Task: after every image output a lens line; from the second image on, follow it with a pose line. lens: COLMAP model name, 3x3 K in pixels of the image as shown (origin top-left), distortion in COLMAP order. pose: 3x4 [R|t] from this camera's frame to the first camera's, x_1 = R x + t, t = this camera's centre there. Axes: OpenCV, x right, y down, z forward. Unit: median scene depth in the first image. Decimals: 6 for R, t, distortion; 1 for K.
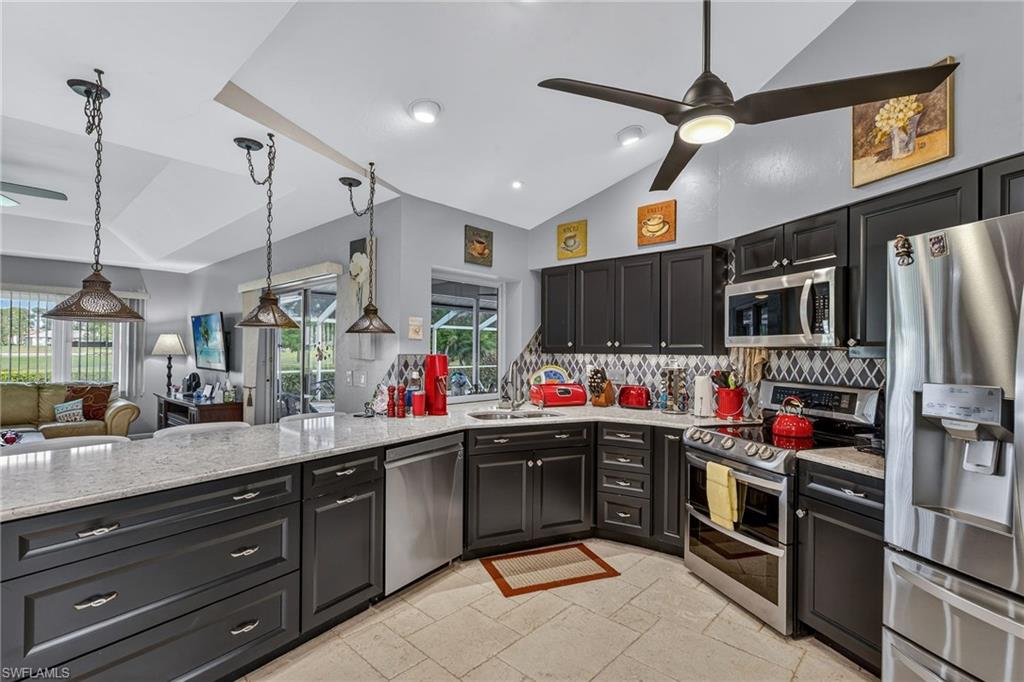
lens RADIAL K [[460.6, 0, 512.9], [0, 460.6, 345.9], [0, 0, 1]] dist [0.000502, 0.000440]
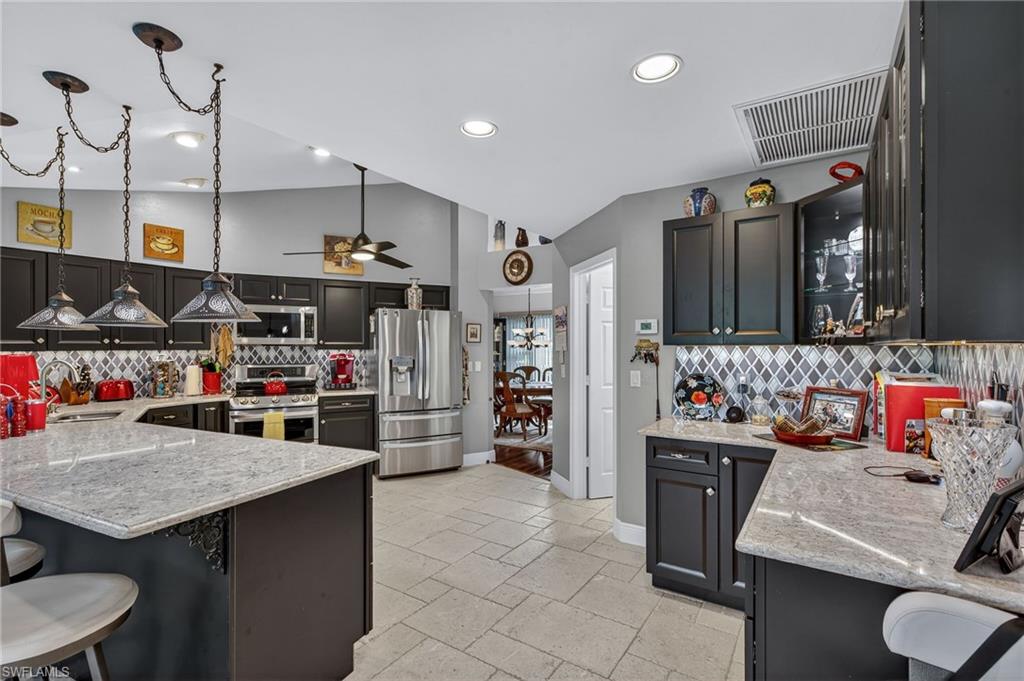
lens RADIAL K [[460.6, 0, 512.9], [0, 460.6, 345.4], [0, 0, 1]] dist [0.000502, 0.000440]
pose [[-0.086582, -0.011974, 0.996173, -1.114473], [-0.011610, 0.999872, 0.011009, -0.020706], [-0.996177, -0.010613, -0.086710, 0.206028]]
